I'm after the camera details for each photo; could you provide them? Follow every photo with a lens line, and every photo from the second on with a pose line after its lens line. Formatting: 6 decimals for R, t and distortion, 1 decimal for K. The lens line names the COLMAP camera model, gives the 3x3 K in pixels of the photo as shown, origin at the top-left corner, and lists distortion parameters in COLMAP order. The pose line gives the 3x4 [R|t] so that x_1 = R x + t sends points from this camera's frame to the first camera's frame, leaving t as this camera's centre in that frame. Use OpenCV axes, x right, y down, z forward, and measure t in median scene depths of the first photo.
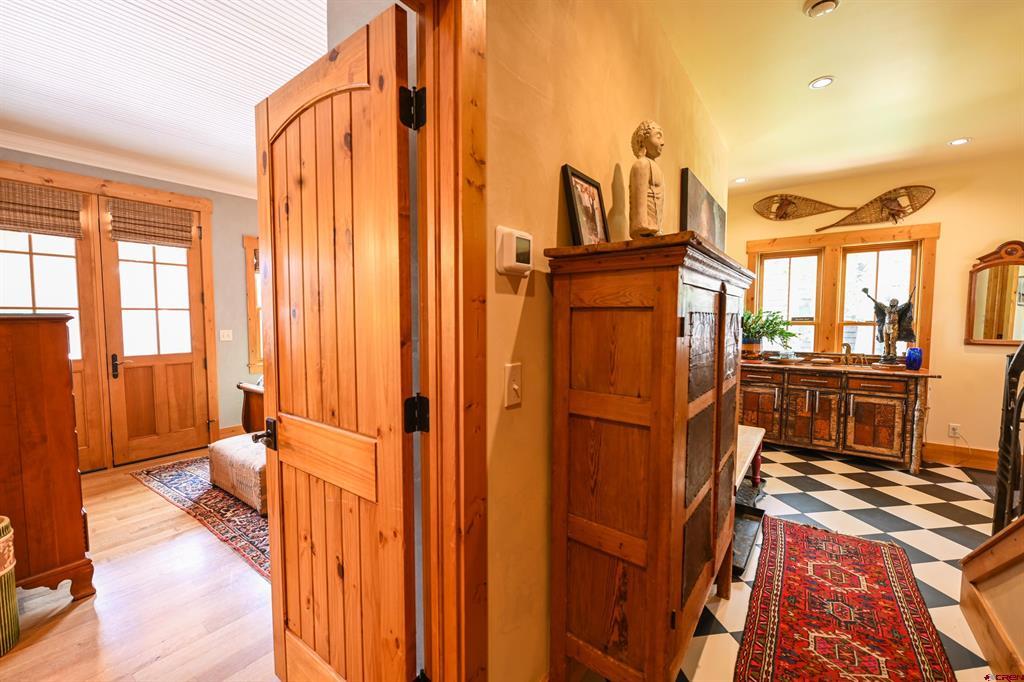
lens RADIAL K [[404.9, 0, 512.2], [0, 404.9, 343.0], [0, 0, 1]] dist [-0.005767, -0.000926]
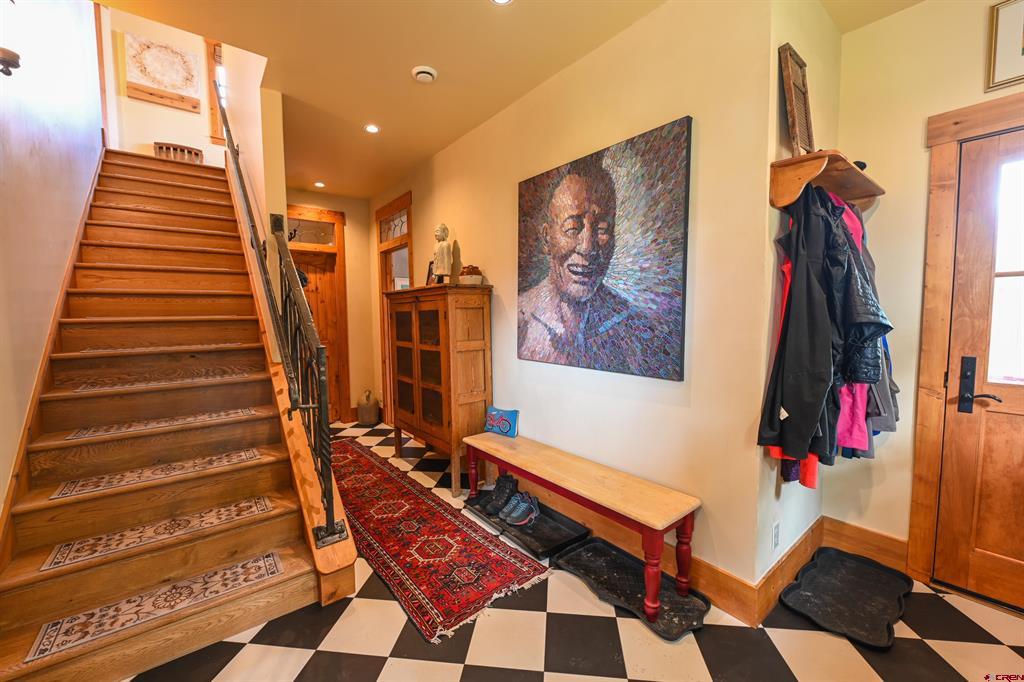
lens RADIAL K [[404.9, 0, 502.8], [0, 404.9, 341.9], [0, 0, 1]] dist [-0.005767, -0.000926]
pose [[-0.267806, 0.072885, -0.960712, 0.944535], [-0.051074, 0.994659, 0.089697, -0.041878], [0.962118, 0.073088, -0.262653, 0.764270]]
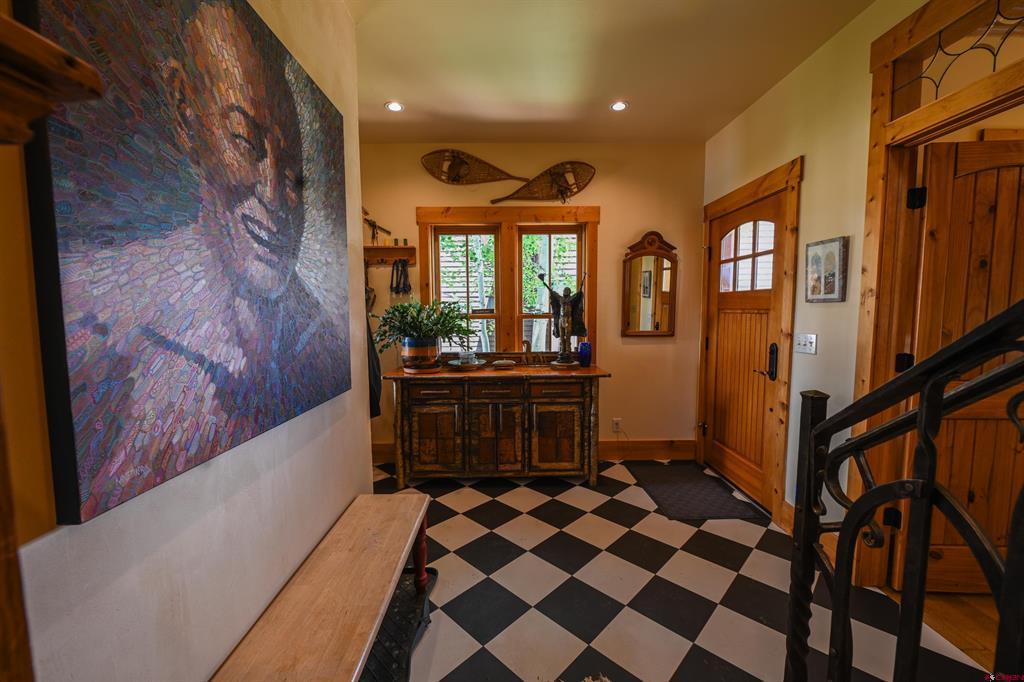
lens RADIAL K [[404.9, 0, 510.7], [0, 404.9, 342.4], [0, 0, 1]] dist [-0.005767, -0.000926]
pose [[0.792308, -0.053475, 0.607773, 0.306541], [0.044407, 0.998564, 0.029970, -0.022255], [-0.608503, 0.003244, 0.793545, 0.370057]]
